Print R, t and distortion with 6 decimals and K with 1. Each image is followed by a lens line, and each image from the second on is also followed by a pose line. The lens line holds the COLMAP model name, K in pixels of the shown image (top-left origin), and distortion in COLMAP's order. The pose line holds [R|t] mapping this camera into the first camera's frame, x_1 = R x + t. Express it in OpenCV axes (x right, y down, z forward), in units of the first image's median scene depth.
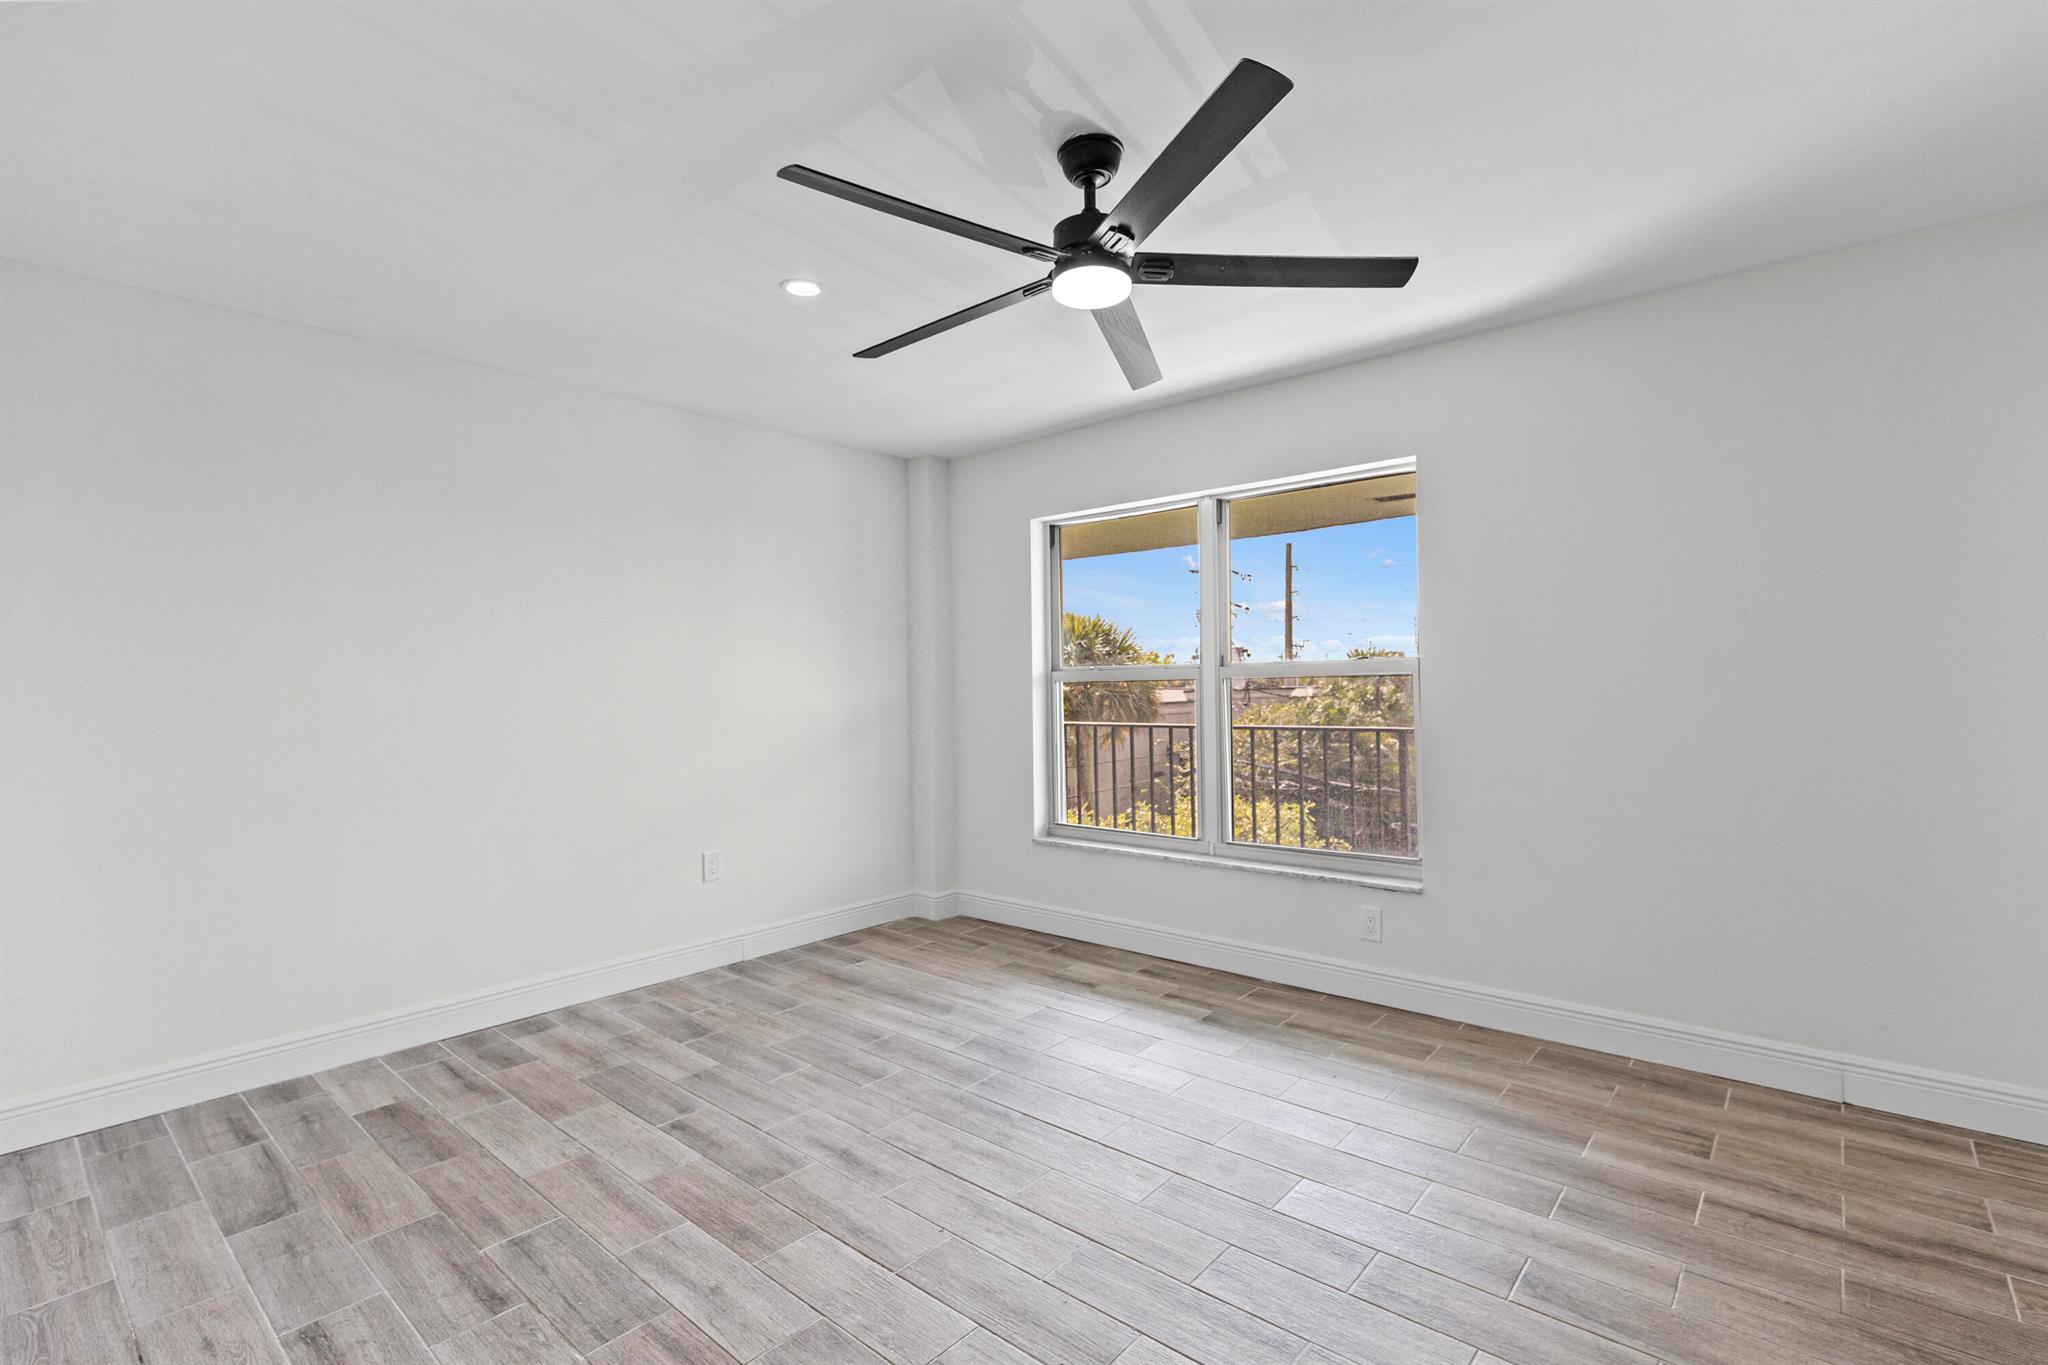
lens RADIAL K [[948.0, 0, 1024.0], [0, 948.0, 682.5], [0, 0, 1]] dist [0.003413, 0.000030]
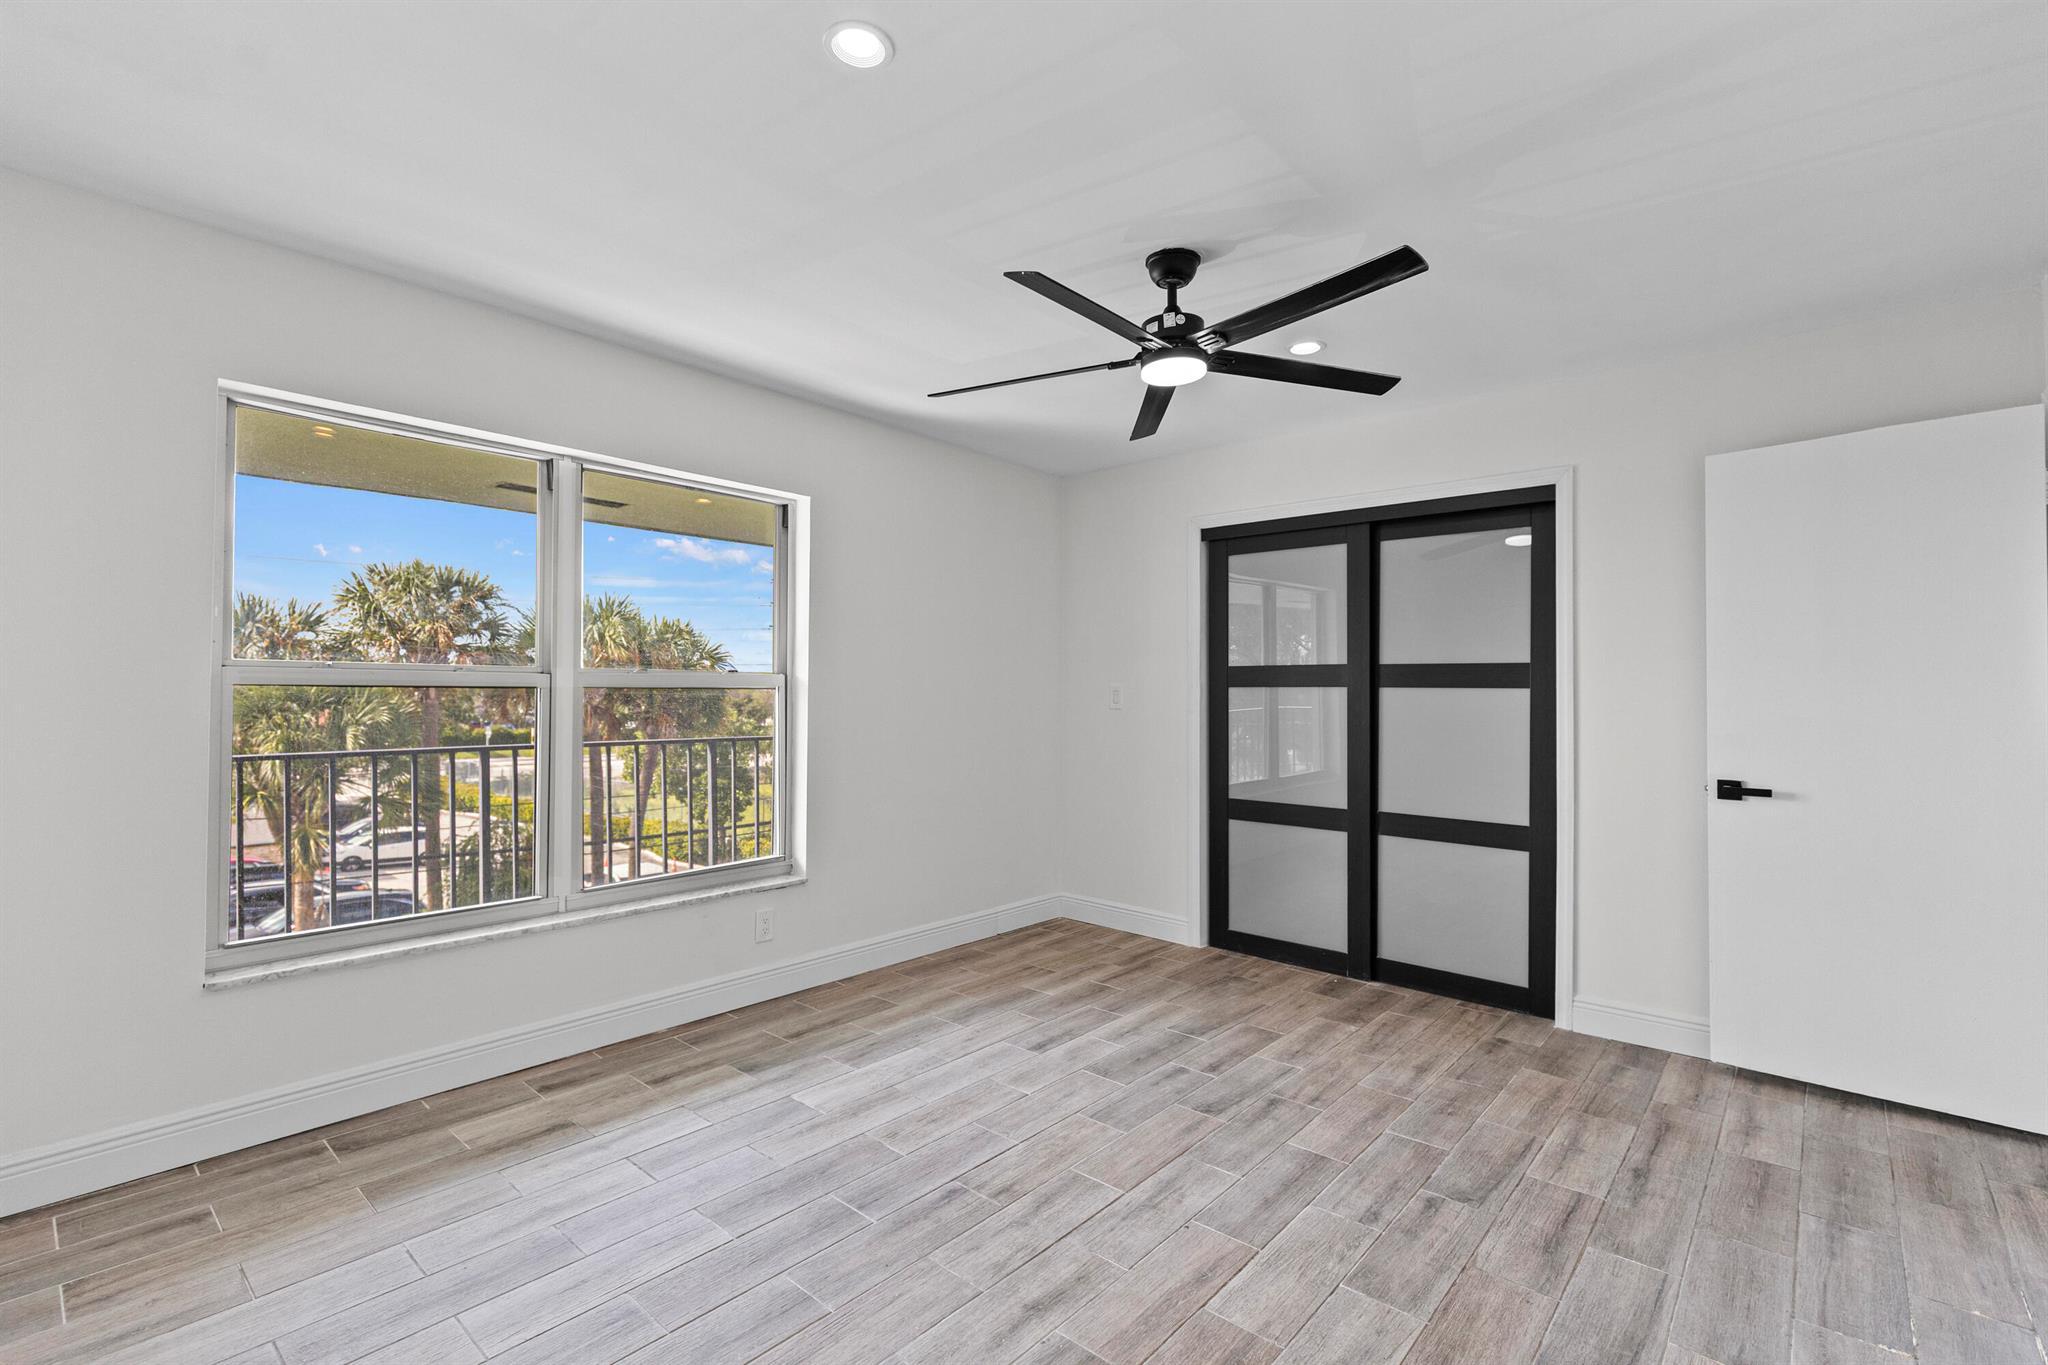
lens RADIAL K [[925.0, 0, 1035.4], [0, 925.0, 677.4], [0, 0, 1]] dist [0.008831, -0.000139]
pose [[-0.012824, 0.032797, 0.999380, -0.809698], [-0.009653, 0.999411, -0.032922, 0.013784], [-0.999871, -0.010069, -0.012500, 0.865012]]
